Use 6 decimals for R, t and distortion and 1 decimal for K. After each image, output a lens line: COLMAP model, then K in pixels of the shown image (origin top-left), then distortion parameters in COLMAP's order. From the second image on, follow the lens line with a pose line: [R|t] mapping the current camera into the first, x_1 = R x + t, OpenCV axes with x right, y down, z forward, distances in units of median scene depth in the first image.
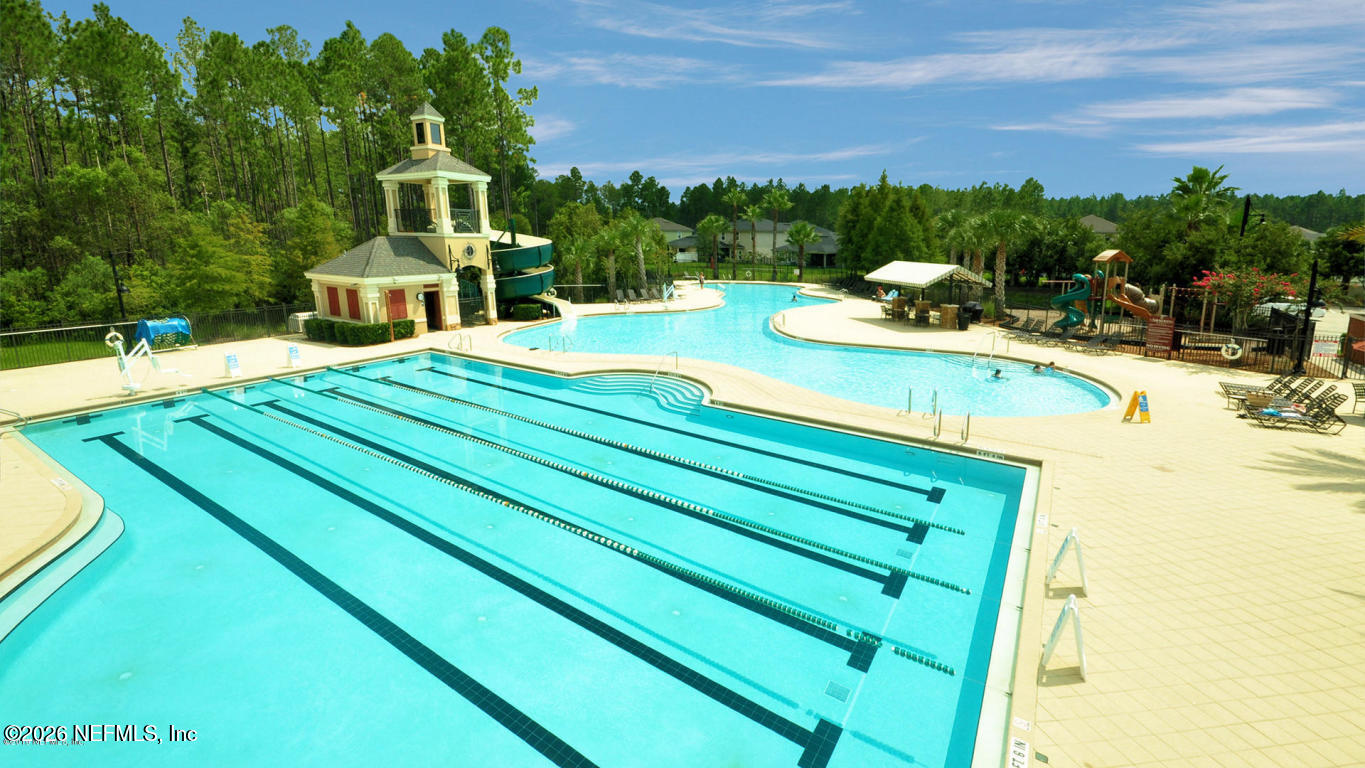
lens RADIAL K [[659.1, 0, 682.5], [0, 659.1, 384.0], [0, 0, 1]] dist [0.000167, 0.000004]
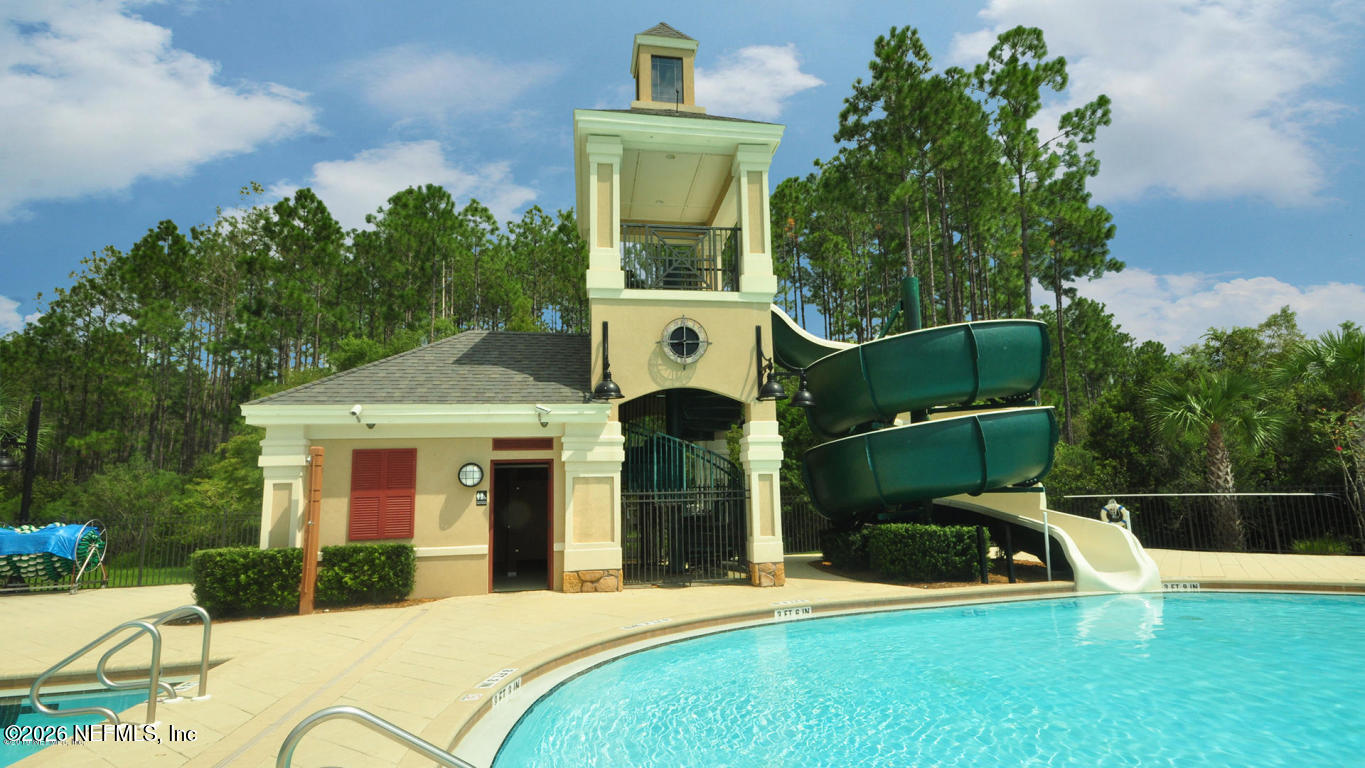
lens RADIAL K [[717.1, 0, 682.5], [0, 717.1, 384.0], [0, 0, 1]] dist [0.048219, 0.000359]
pose [[0.646912, -0.125718, -0.752131, -0.063528], [-0.139617, 0.950118, -0.278896, -0.085747], [0.749675, 0.285432, 0.597090, 0.805965]]
